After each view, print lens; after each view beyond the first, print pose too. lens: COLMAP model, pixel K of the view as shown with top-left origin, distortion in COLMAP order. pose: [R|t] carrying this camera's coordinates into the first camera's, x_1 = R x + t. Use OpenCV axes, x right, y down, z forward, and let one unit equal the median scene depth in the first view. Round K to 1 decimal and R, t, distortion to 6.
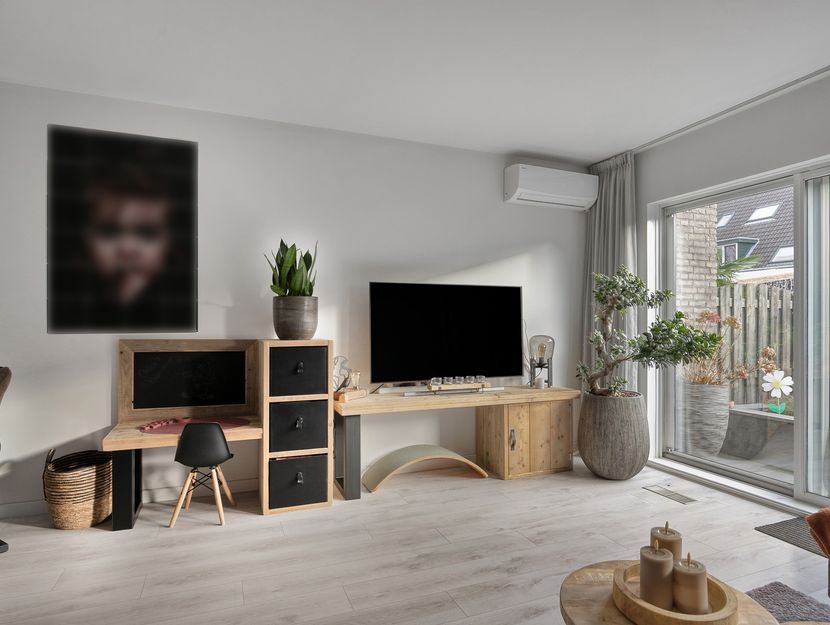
lens RADIAL K [[498.0, 0, 415.0], [0, 498.0, 321.0], [0, 0, 1]] dist [-0.001586, 0.002999]
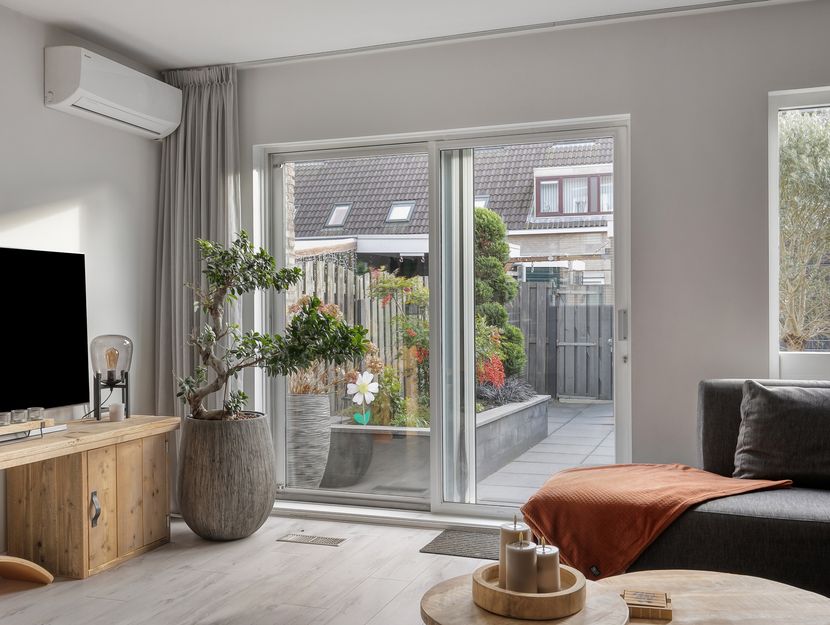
lens RADIAL K [[859.2, 0, 416.0], [0, 859.2, 311.5], [0, 0, 1]] dist [0.057498, 0.000000]
pose [[0.671523, -0.006259, 0.740957, -0.308403], [0.006972, 0.999973, 0.002129, 0.000399], [-0.740951, 0.003736, 0.671549, 0.004510]]
